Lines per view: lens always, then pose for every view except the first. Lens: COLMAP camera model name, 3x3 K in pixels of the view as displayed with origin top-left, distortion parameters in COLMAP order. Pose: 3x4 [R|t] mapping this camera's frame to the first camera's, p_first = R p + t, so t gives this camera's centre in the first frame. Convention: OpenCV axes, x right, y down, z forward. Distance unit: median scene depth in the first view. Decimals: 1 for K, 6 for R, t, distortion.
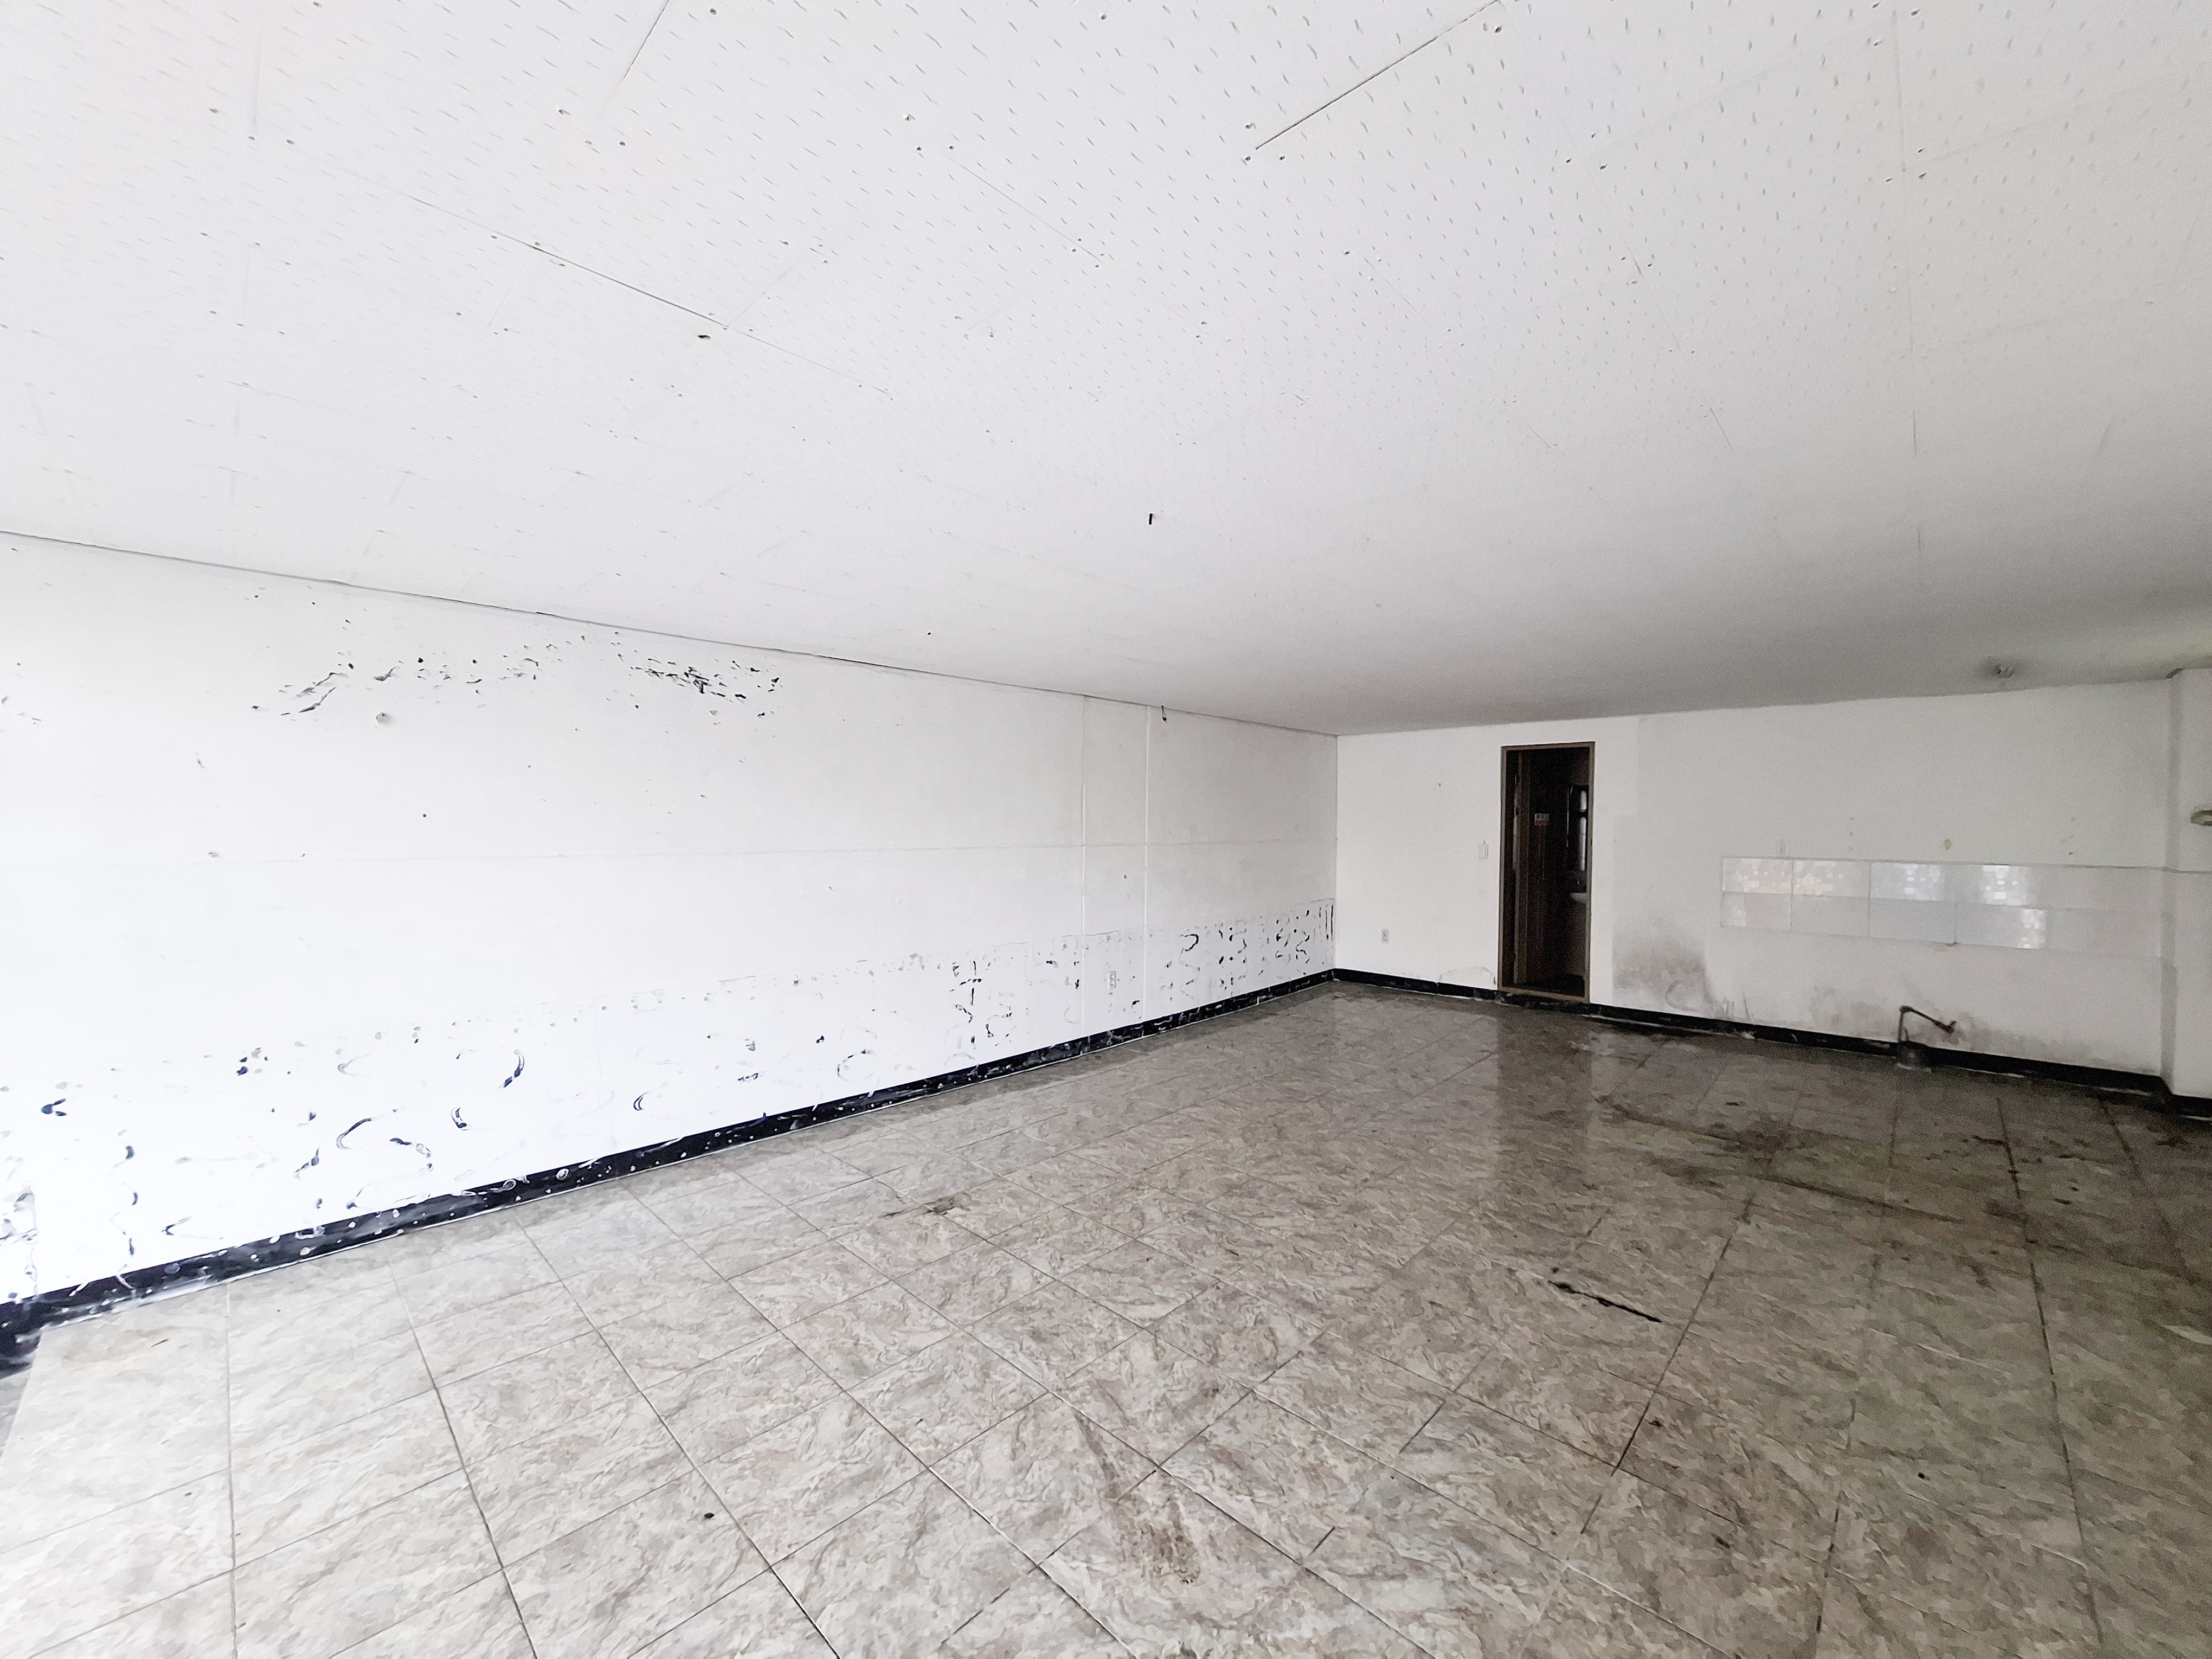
lens RADIAL K [[862.8, 0, 1103.2], [0, 862.8, 827.6], [0, 0, 1]] dist [-0.001469, 0.000222]
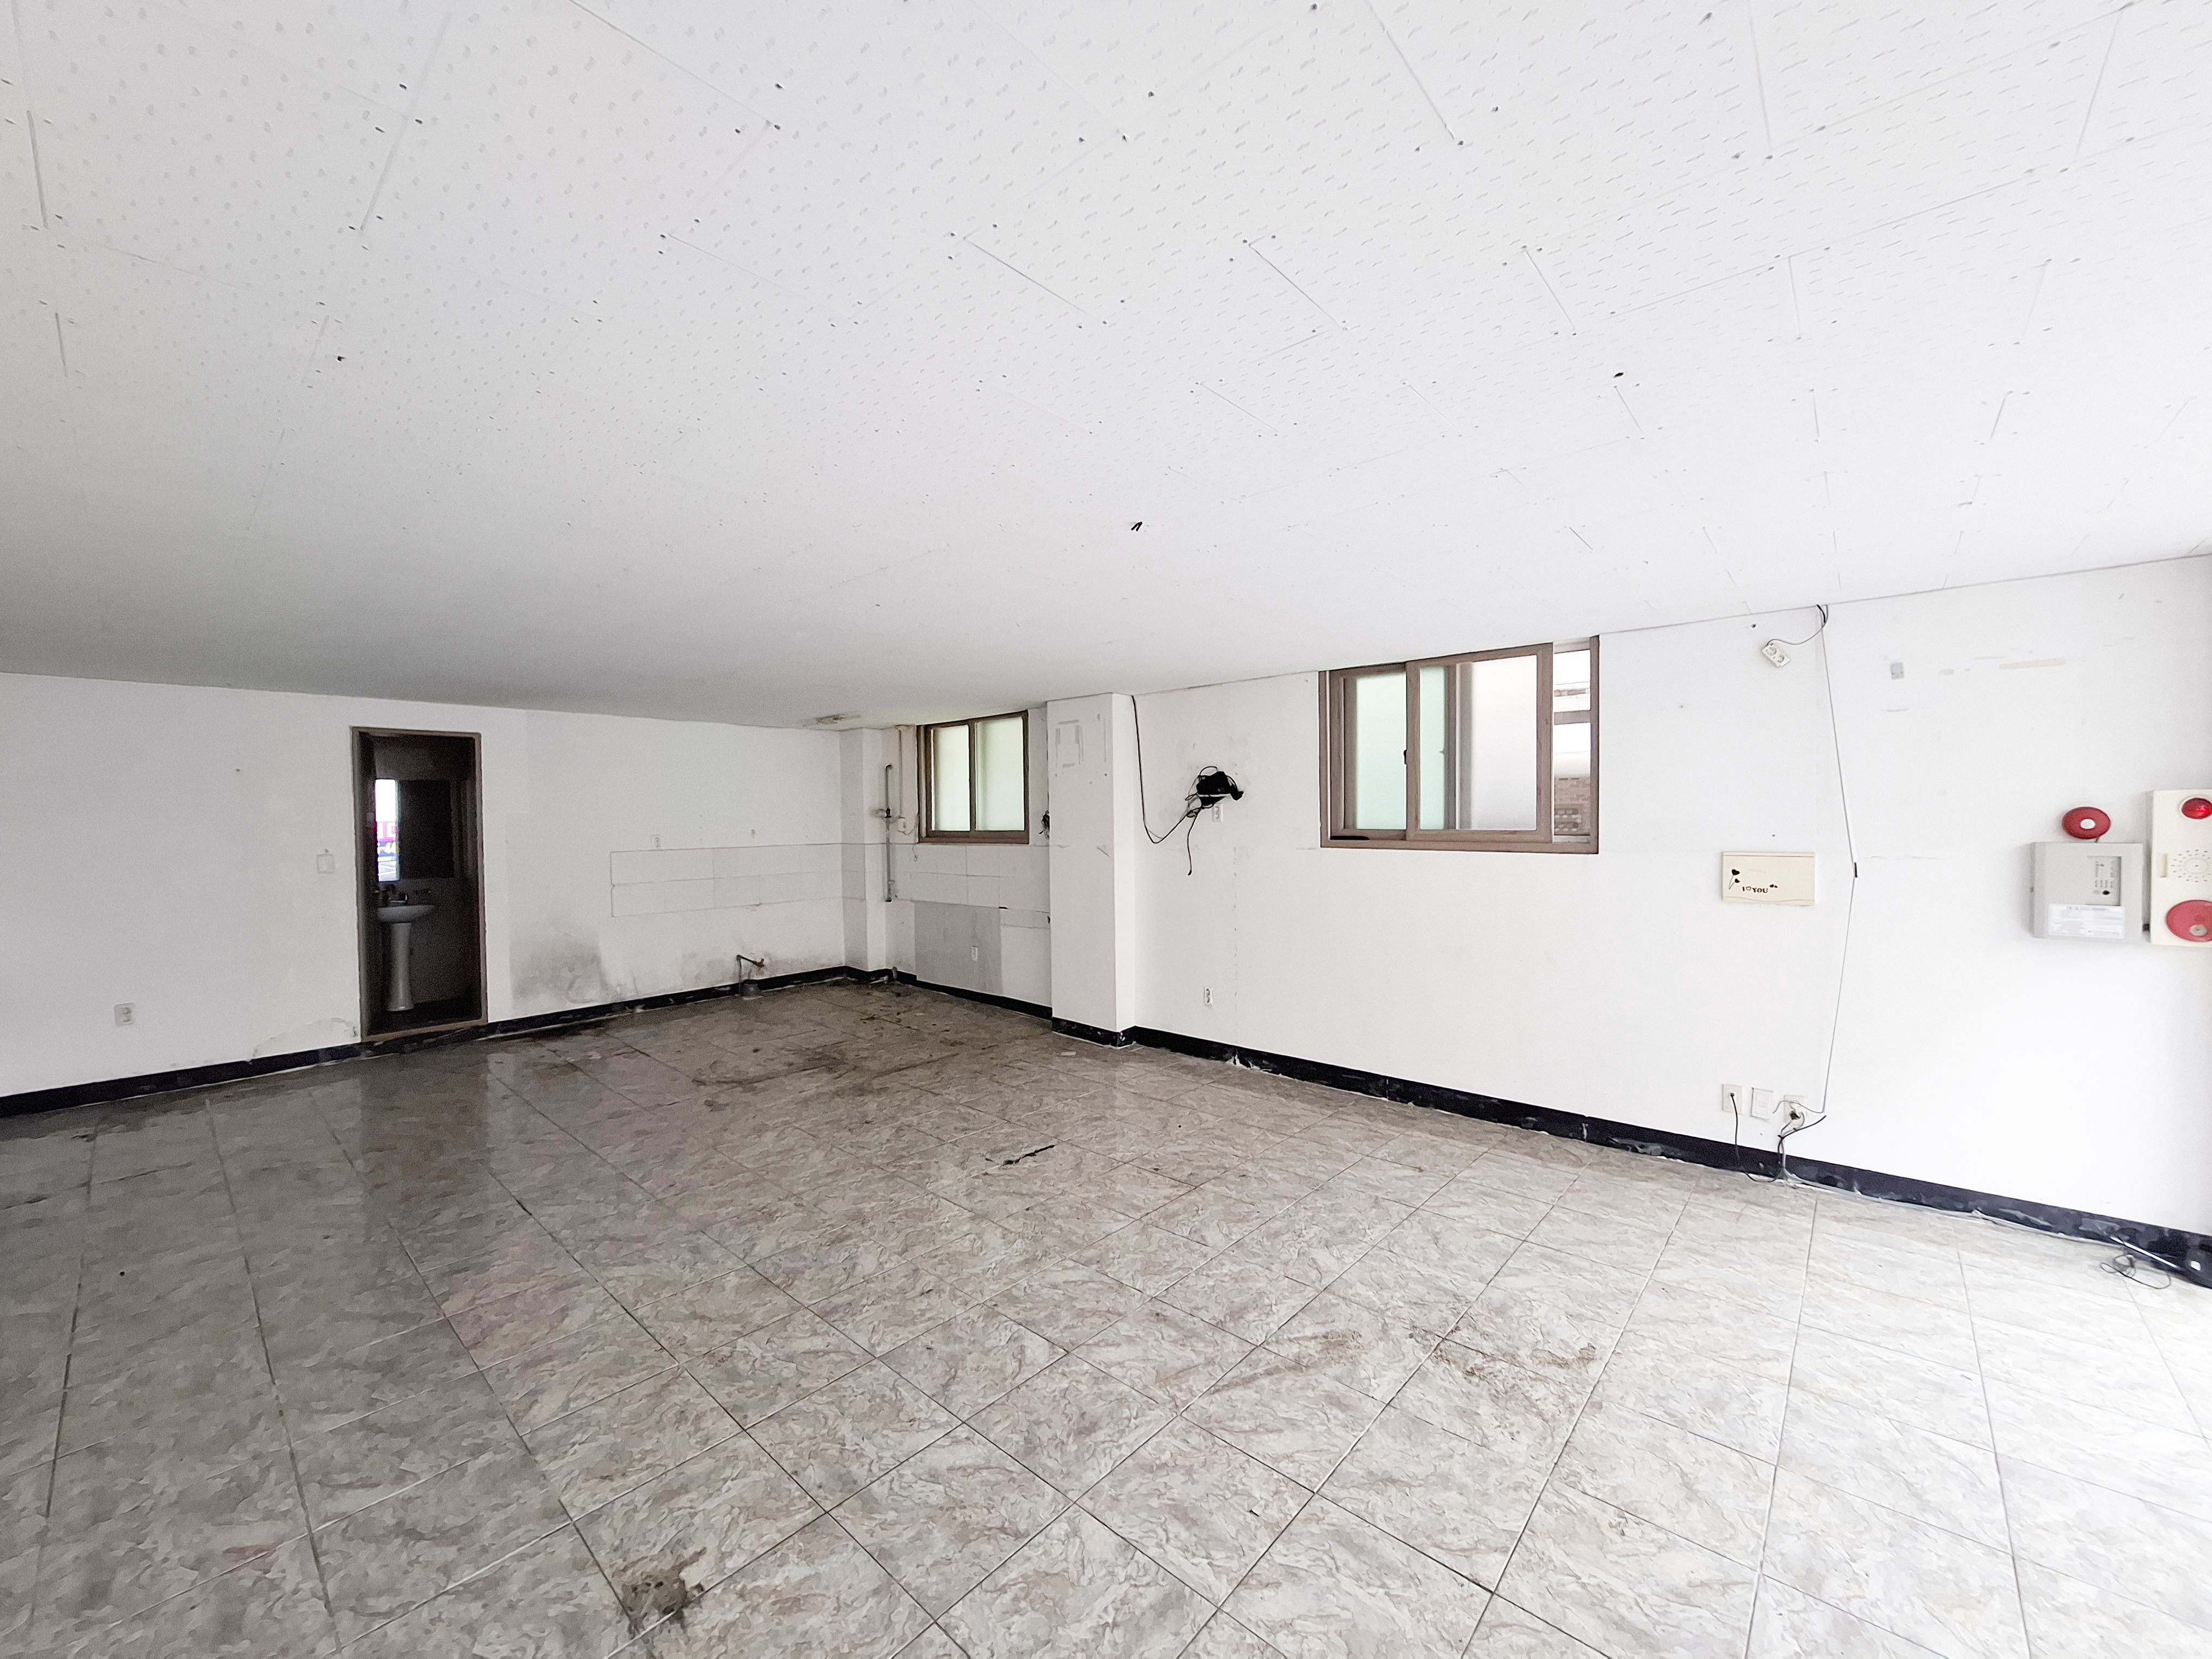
lens RADIAL K [[862.8, 0, 1103.2], [0, 862.8, 827.6], [0, 0, 1]] dist [-0.001469, 0.000222]
pose [[-0.039724, -0.016599, 0.999073, -0.669300], [0.016493, 0.999715, 0.017265, -0.009609], [-0.999075, 0.017164, -0.039439, 0.740898]]
